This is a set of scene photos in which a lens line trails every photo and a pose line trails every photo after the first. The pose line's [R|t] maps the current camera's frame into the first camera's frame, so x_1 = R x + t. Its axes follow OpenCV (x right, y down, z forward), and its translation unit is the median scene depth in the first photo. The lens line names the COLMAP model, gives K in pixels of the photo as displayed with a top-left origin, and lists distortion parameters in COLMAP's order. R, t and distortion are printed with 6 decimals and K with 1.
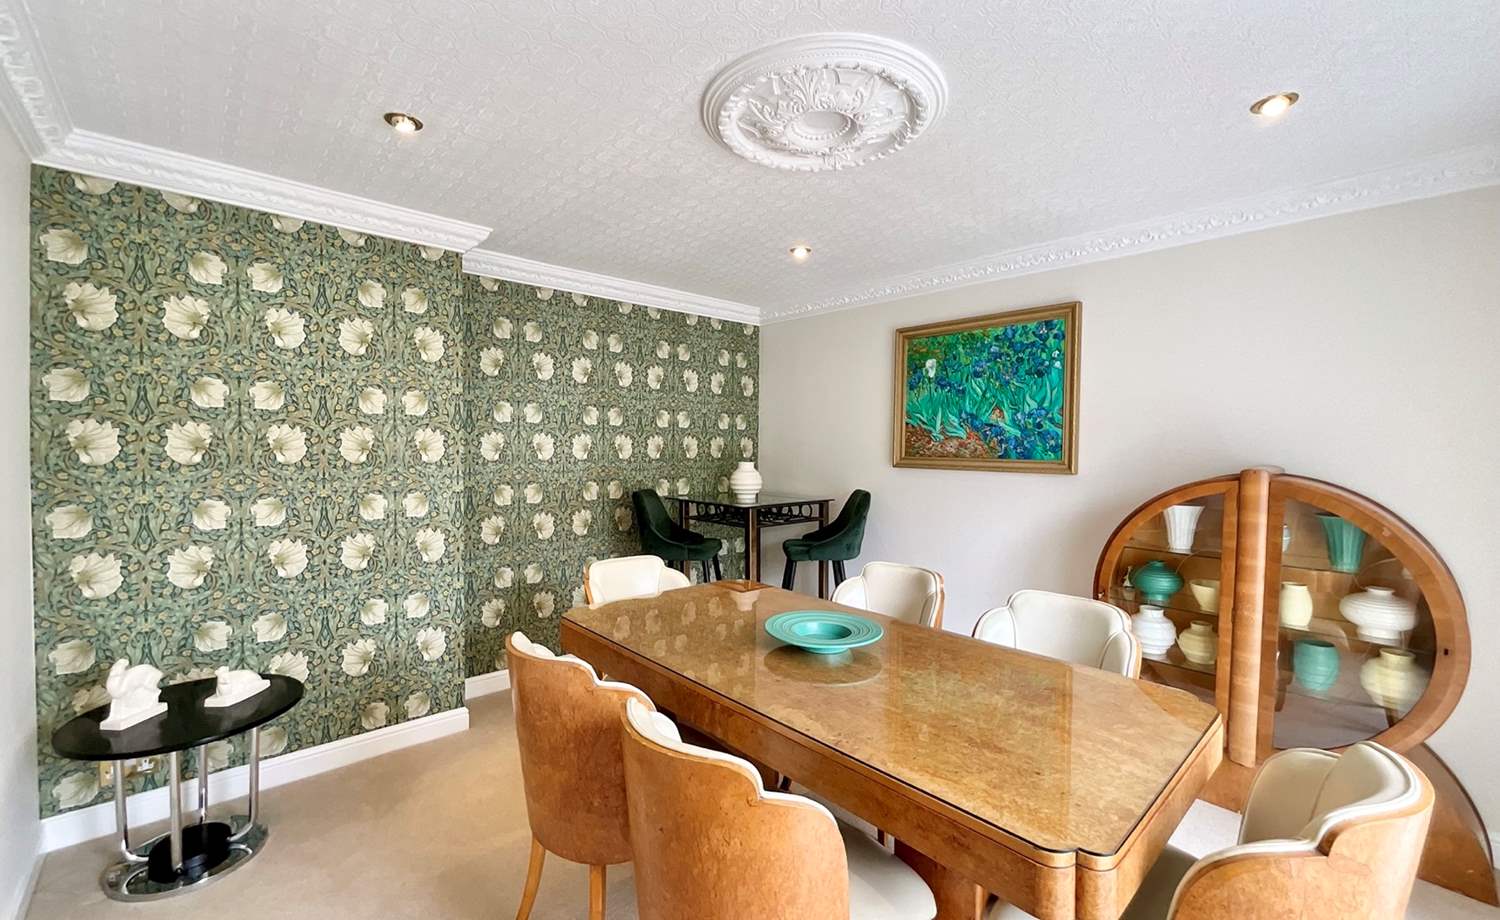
lens RADIAL K [[613.9, 0, 764.0], [0, 613.9, 458.2], [0, 0, 1]] dist [0.014158, 0.000391]
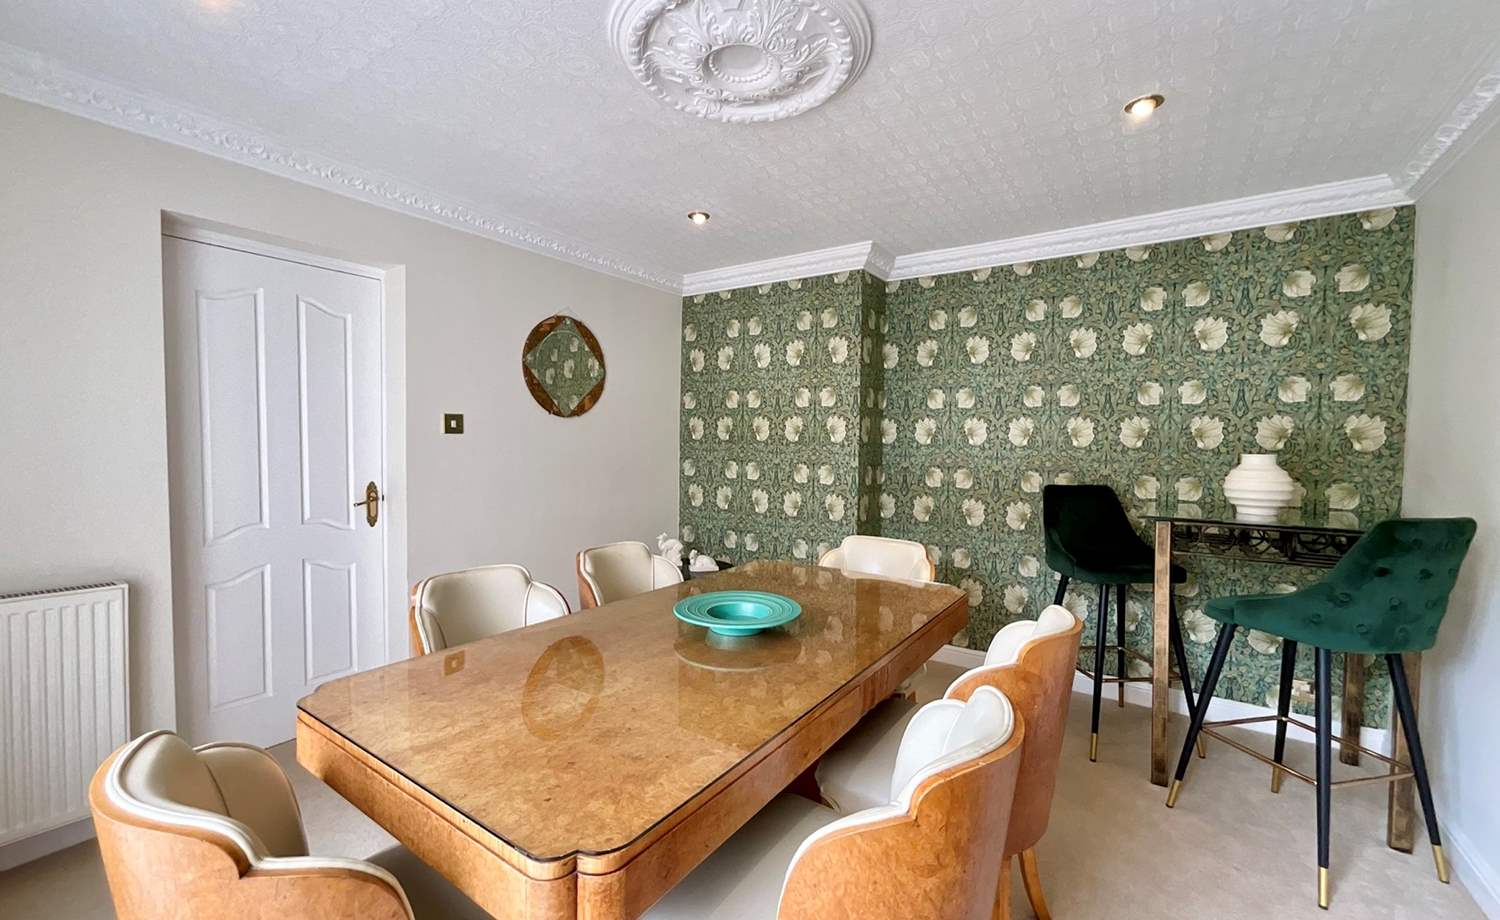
lens RADIAL K [[613.9, 0, 763.2], [0, 613.9, 449.2], [0, 0, 1]] dist [0.014158, 0.000391]
pose [[0.229628, 0.021070, -0.973050, 0.544640], [-0.025718, 0.999548, 0.015574, 0.002771], [0.972939, 0.021449, 0.230066, 0.467987]]
